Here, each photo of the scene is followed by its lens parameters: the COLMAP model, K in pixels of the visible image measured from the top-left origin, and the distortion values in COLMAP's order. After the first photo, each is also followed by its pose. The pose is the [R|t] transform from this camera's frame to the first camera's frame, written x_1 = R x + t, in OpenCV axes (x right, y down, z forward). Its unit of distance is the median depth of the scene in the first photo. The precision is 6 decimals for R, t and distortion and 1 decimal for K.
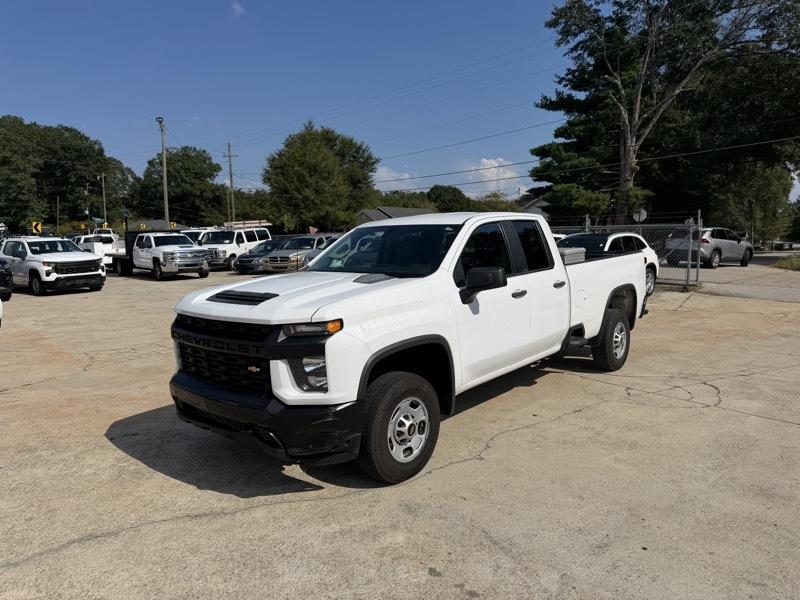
lens RADIAL K [[588.4, 0, 390.3], [0, 588.4, 297.4], [0, 0, 1]] dist [0.009489, -0.009109]
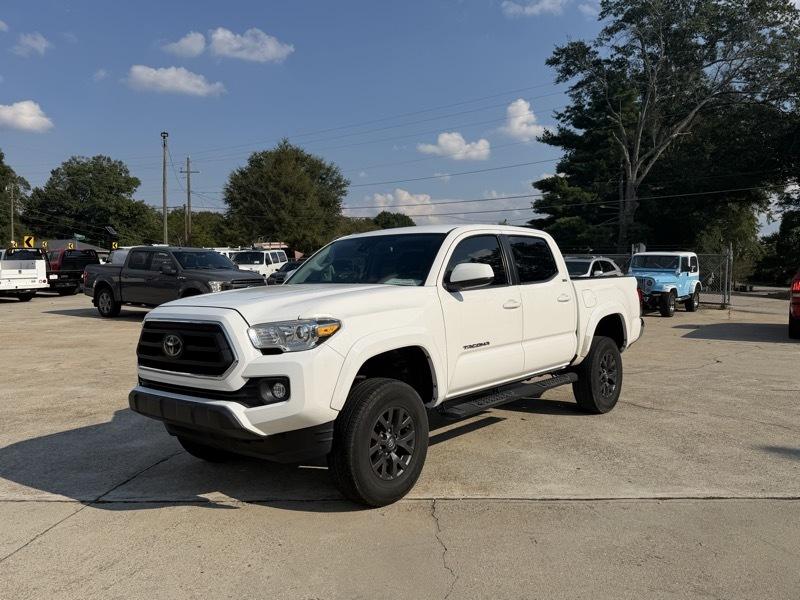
lens RADIAL K [[689.2, 0, 400.0], [0, 689.2, 300.0], [0, 0, 1]] dist [0.031620, 0.001275]
pose [[0.990345, 0.020533, 0.137094, -0.150303], [-0.012179, 0.998033, -0.061499, 0.028503], [-0.138088, 0.059236, 0.988647, -0.136844]]
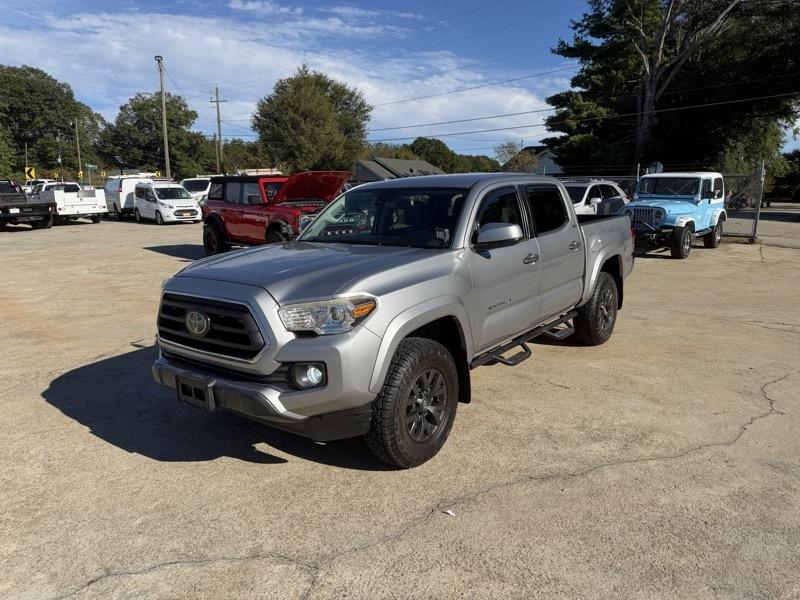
lens RADIAL K [[593.7, 0, 389.4], [0, 593.7, 297.8], [0, 0, 1]] dist [-0.005716, 0.003160]
pose [[0.998934, 0.002974, 0.046060, -0.062285], [-0.006436, 0.997149, 0.075188, 0.004075], [-0.045705, -0.075405, 0.996105, 0.016199]]
